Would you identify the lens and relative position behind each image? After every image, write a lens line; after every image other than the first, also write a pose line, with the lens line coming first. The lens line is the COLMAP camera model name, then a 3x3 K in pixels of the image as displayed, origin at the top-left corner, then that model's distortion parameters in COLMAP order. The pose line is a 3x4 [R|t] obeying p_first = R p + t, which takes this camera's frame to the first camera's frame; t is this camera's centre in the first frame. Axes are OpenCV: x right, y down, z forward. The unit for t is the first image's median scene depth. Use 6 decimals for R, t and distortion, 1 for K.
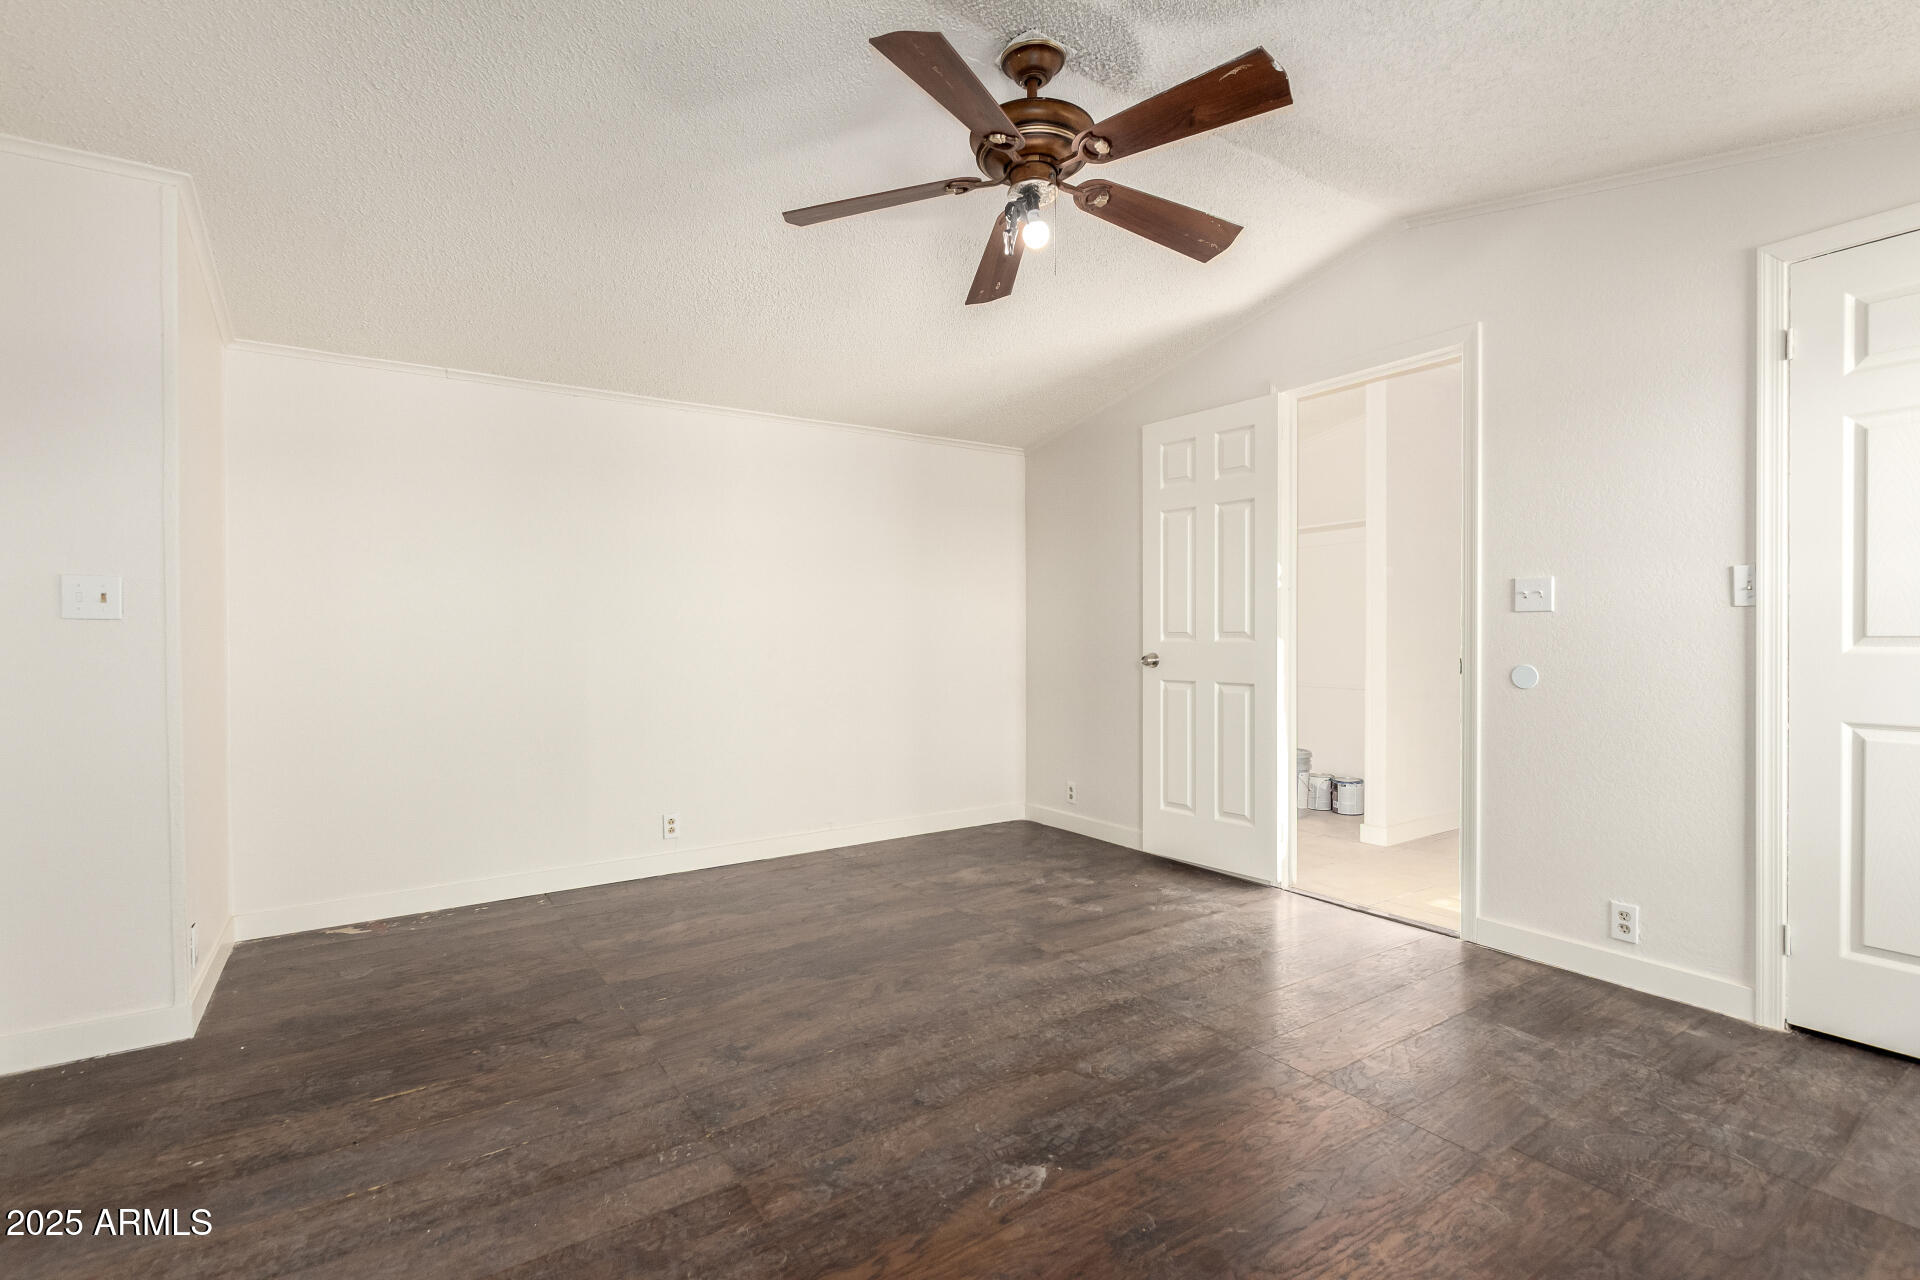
lens RADIAL K [[873.8, 0, 960.0], [0, 873.8, 640.0], [0, 0, 1]] dist [-0.000384, -0.001205]
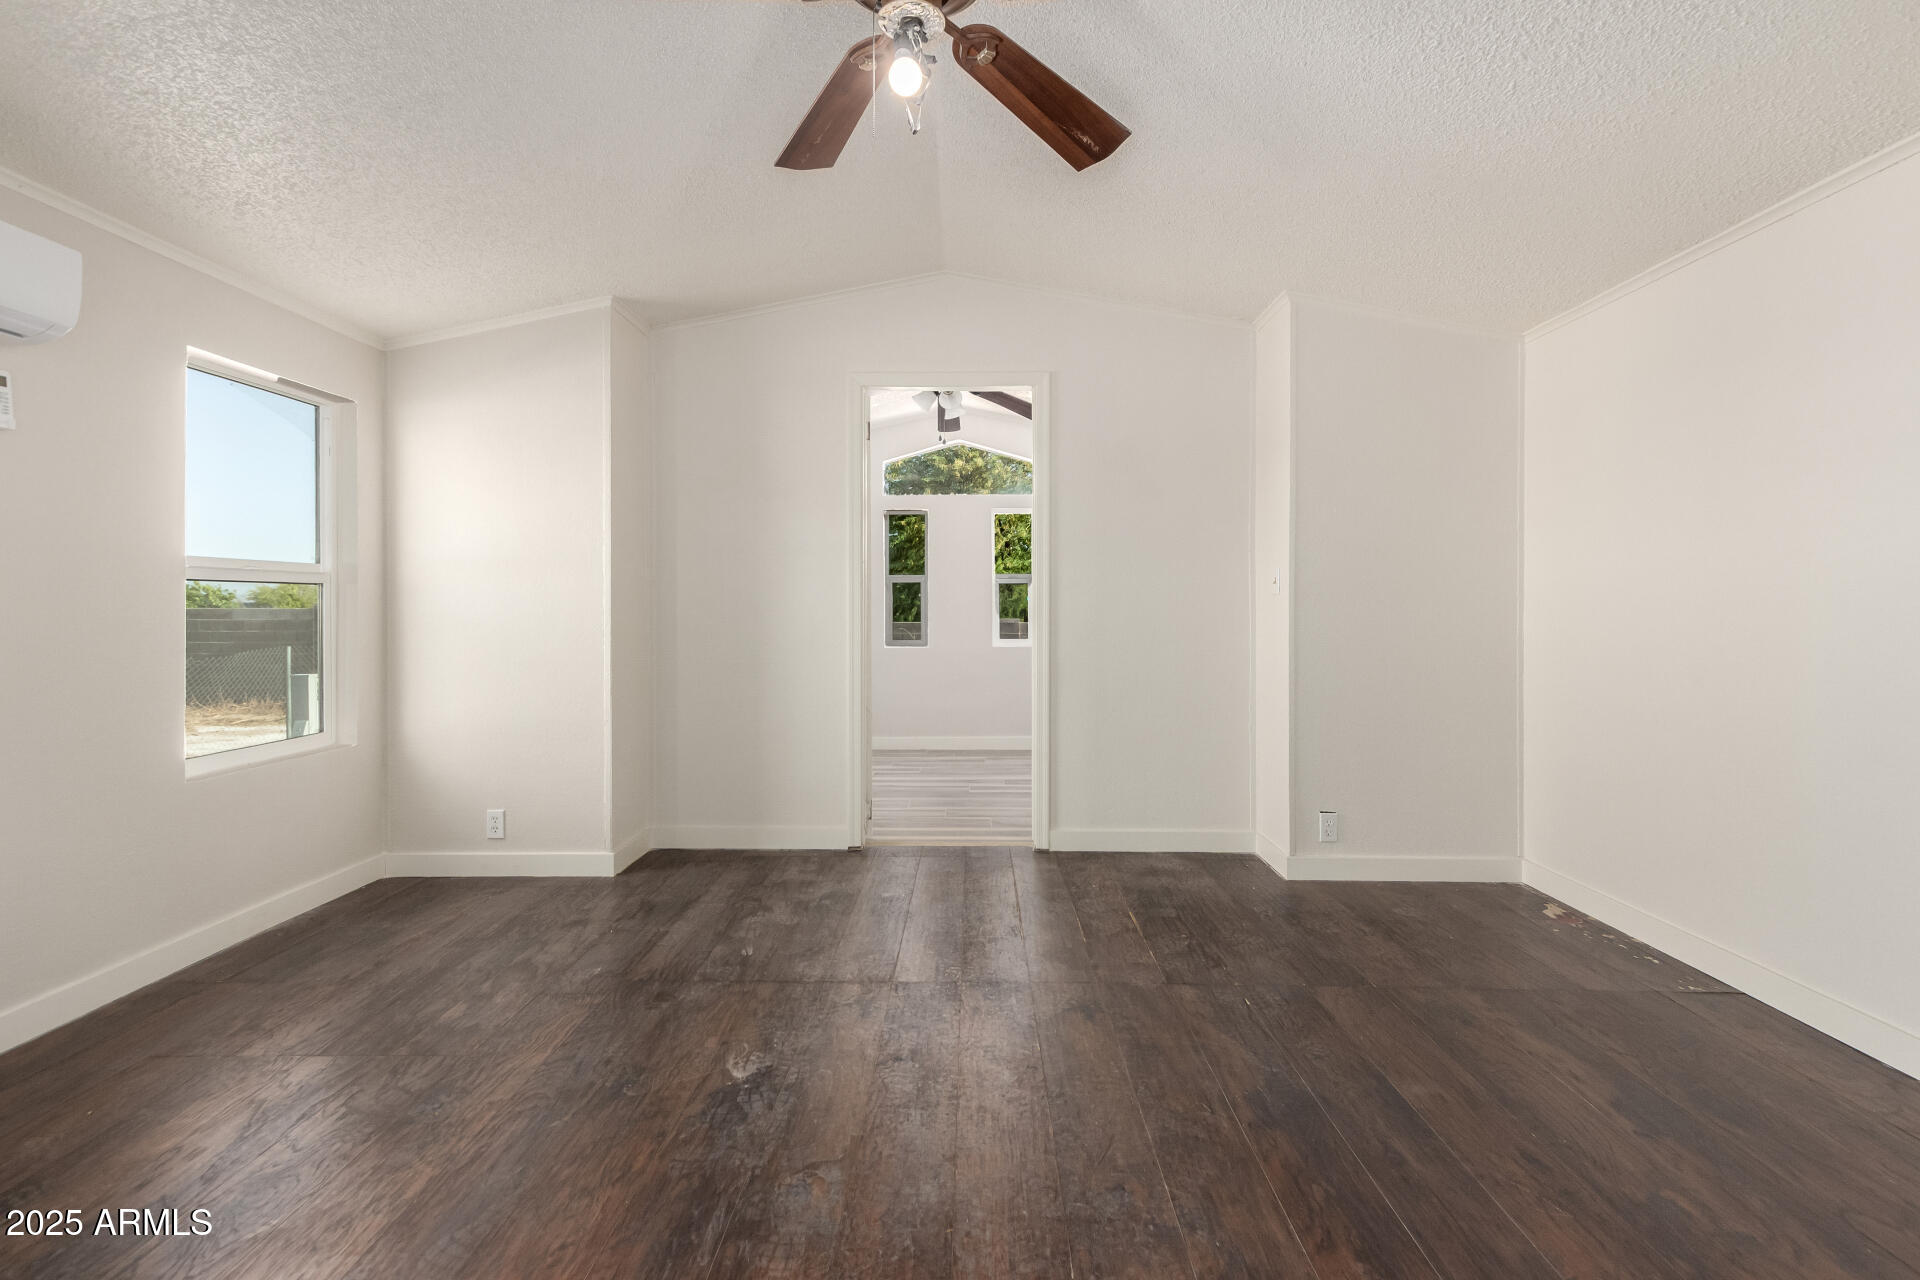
lens RADIAL K [[884.6, 0, 961.3], [0, 884.6, 613.3], [0, 0, 1]] dist [-0.001309, 0.000182]
pose [[-0.566341, 0.011494, -0.824091, 0.812076], [-0.000164, 0.999901, 0.014058, -0.015244], [0.824171, 0.008097, -0.566284, 1.747638]]
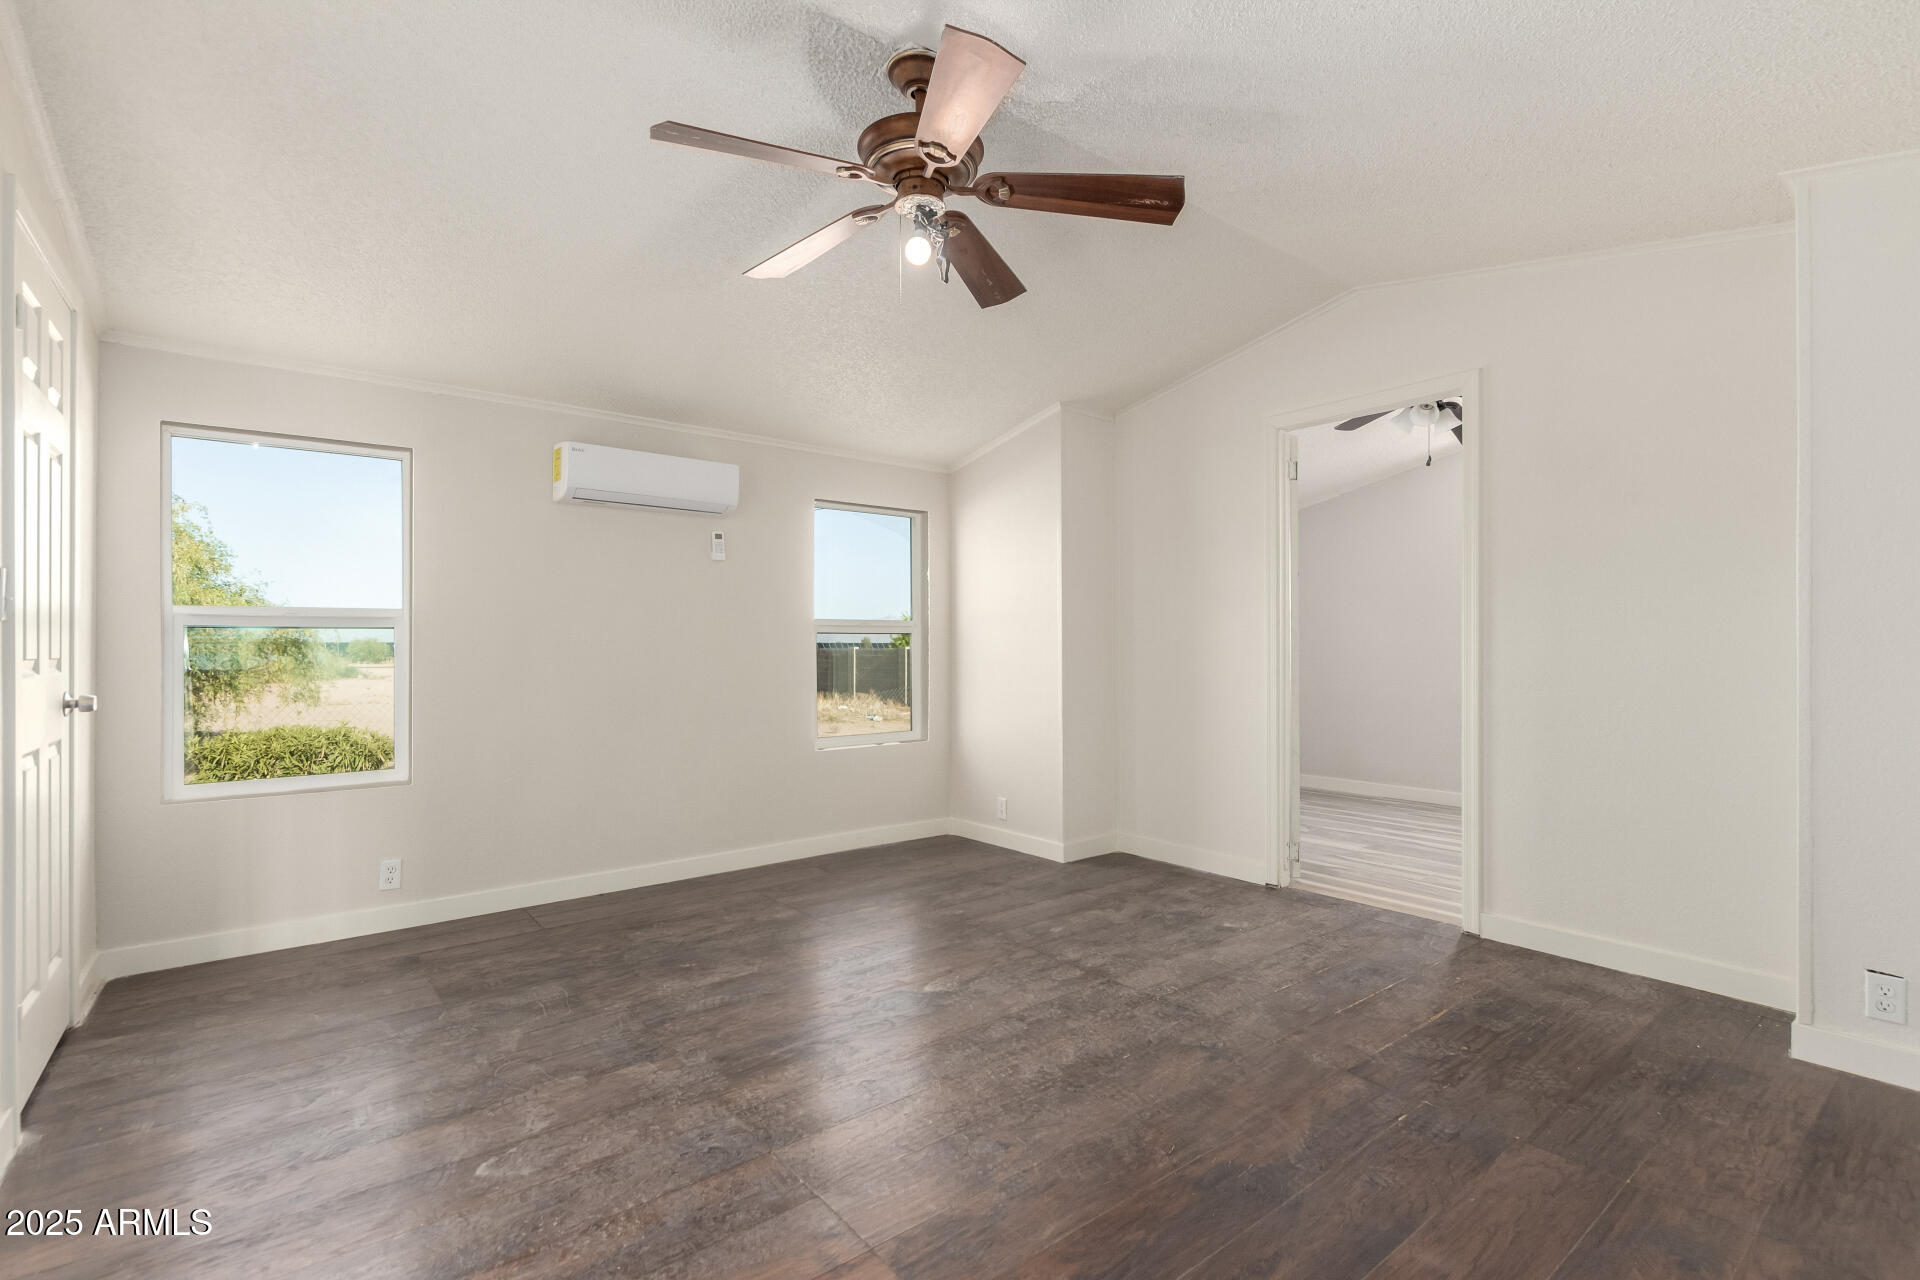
lens RADIAL K [[873.8, 0, 960.0], [0, 873.8, 640.0], [0, 0, 1]] dist [-0.000384, -0.001205]
pose [[-0.996375, 0.008108, -0.084680, 0.150644], [0.008550, 0.999952, -0.004847, -0.014377], [0.084636, -0.005554, -0.996396, 2.381978]]
